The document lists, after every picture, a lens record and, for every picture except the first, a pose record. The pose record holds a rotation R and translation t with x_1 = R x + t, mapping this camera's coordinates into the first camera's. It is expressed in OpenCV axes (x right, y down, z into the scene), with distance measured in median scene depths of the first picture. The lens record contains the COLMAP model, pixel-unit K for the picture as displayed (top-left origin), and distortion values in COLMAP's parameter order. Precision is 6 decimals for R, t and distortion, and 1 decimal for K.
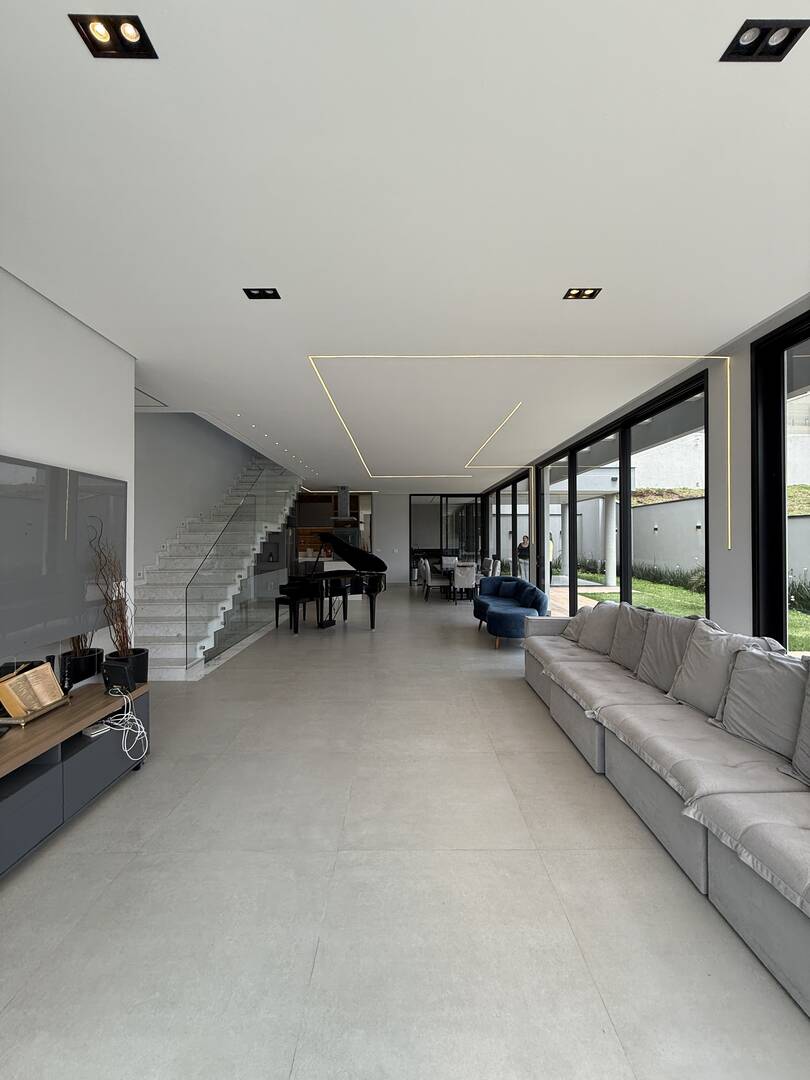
lens RADIAL K [[430.7, 0, 405.9], [0, 430.7, 536.0], [0, 0, 1]] dist [-0.001259, 0.000188]
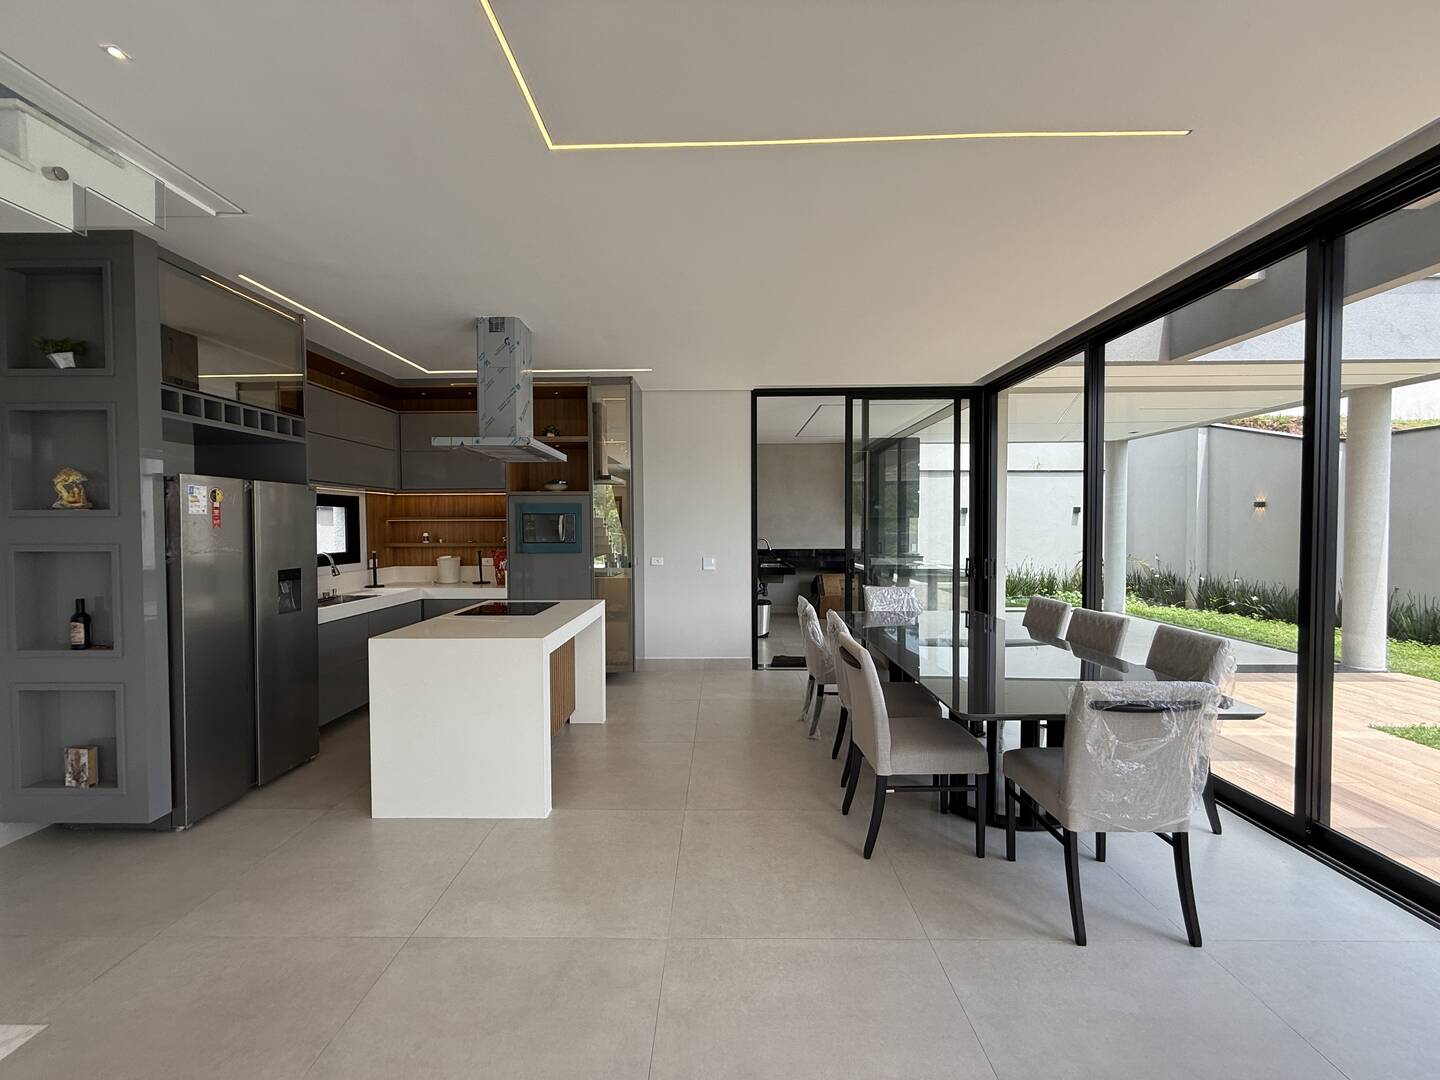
lens RADIAL K [[574.2, 0, 716.2], [0, 574.2, 539.7], [0, 0, 1]] dist [-0.001259, 0.000188]
pose [[0.999597, -0.000848, -0.028358, -0.006623], [0.001536, 0.999705, 0.024228, 0.005129], [0.028329, -0.024262, 0.999304, 0.559013]]
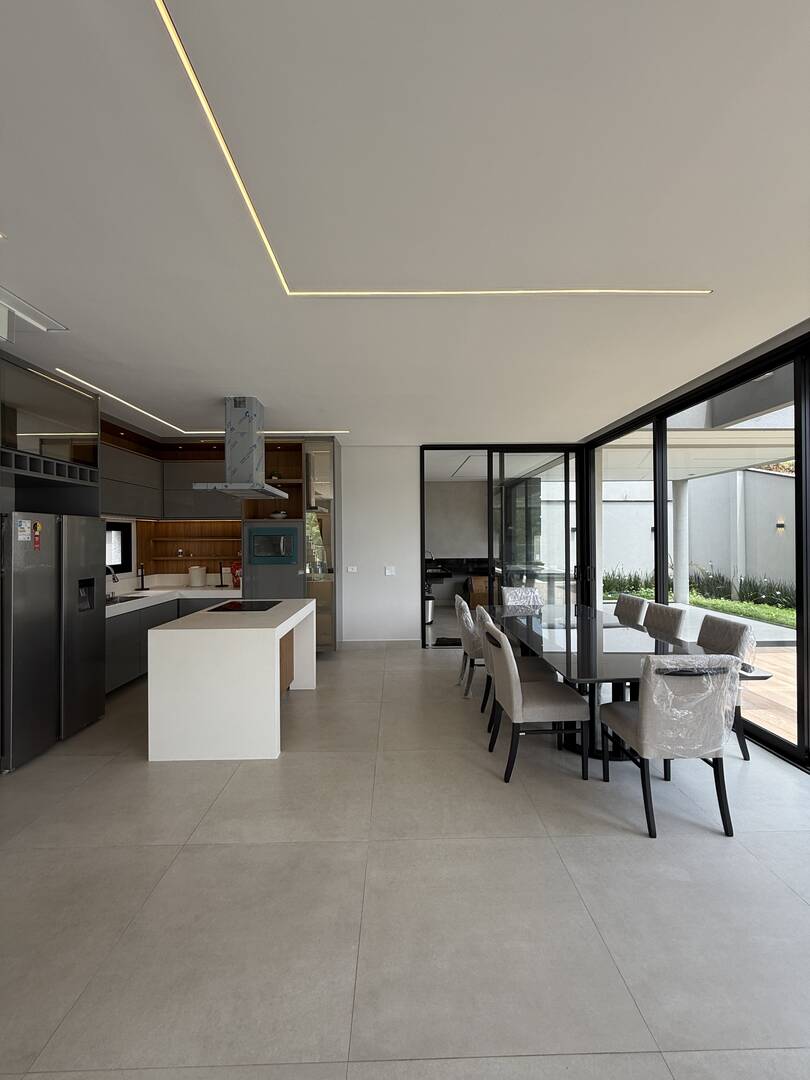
lens RADIAL K [[430.7, 0, 405.9], [0, 430.7, 536.0], [0, 0, 1]] dist [-0.001259, 0.000188]
pose [[0.999973, -0.004019, 0.006133, -0.010303], [0.004061, 0.999969, -0.006796, 0.000609], [-0.006105, 0.006821, 0.999958, 0.544781]]
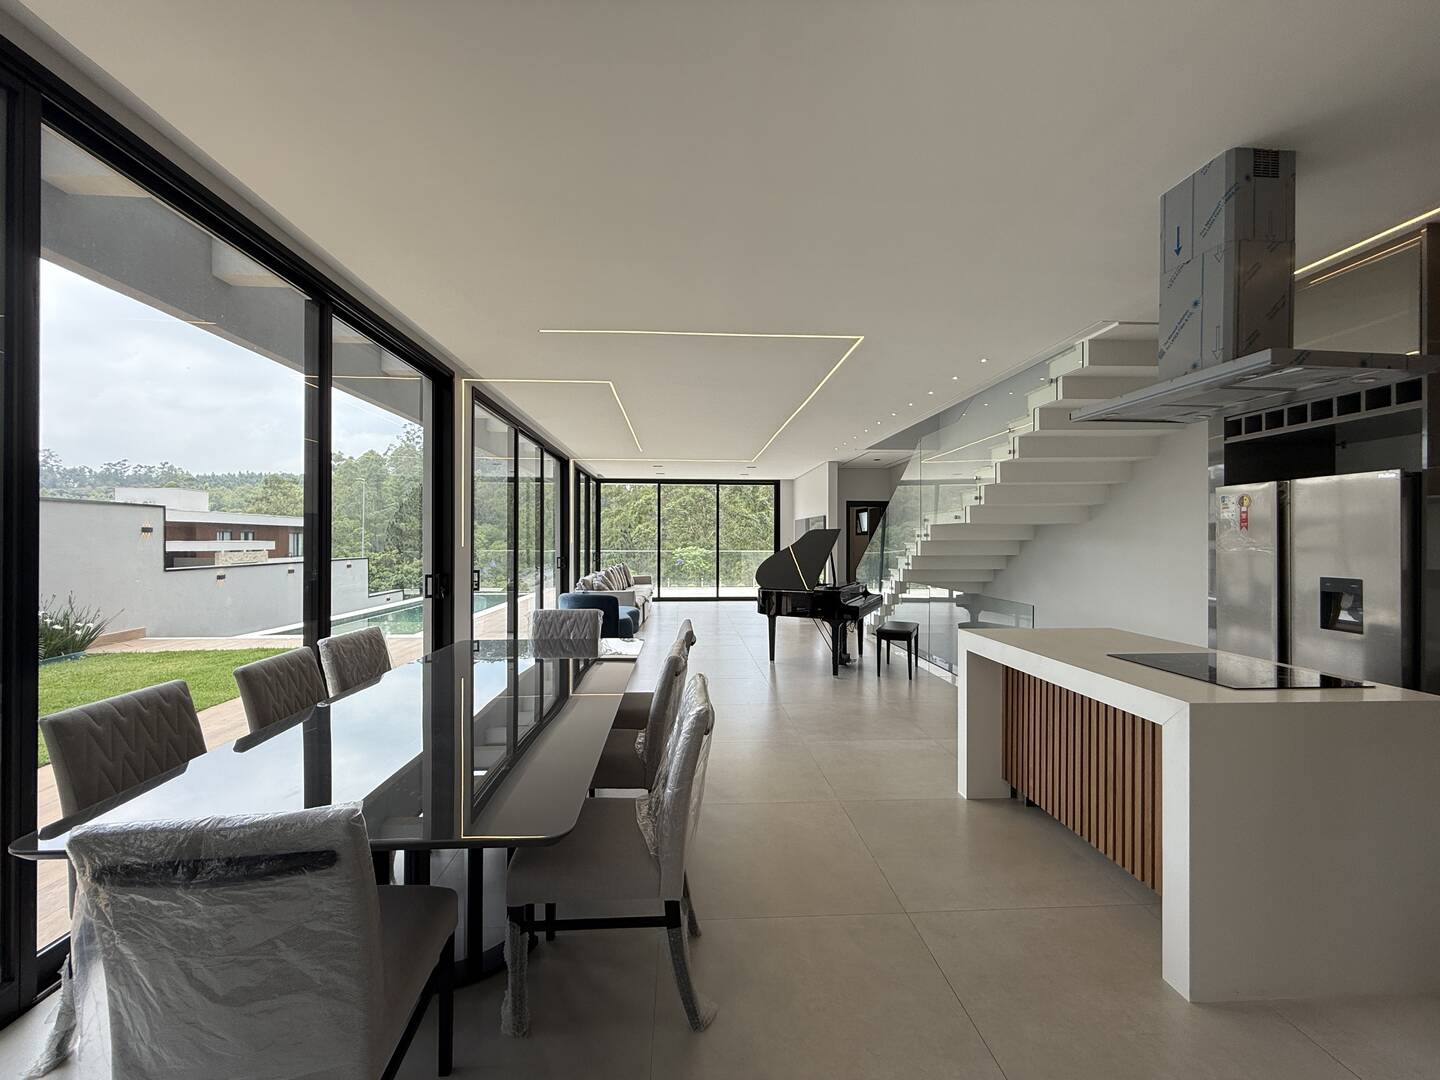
lens RADIAL K [[574.2, 0, 716.2], [0, 574.2, 539.7], [0, 0, 1]] dist [-0.001259, 0.000188]
pose [[-0.998981, 0.001311, -0.045117, 0.035007], [0.001239, 0.999998, 0.001632, 0.009294], [0.045119, 0.001574, -0.998980, 1.005138]]
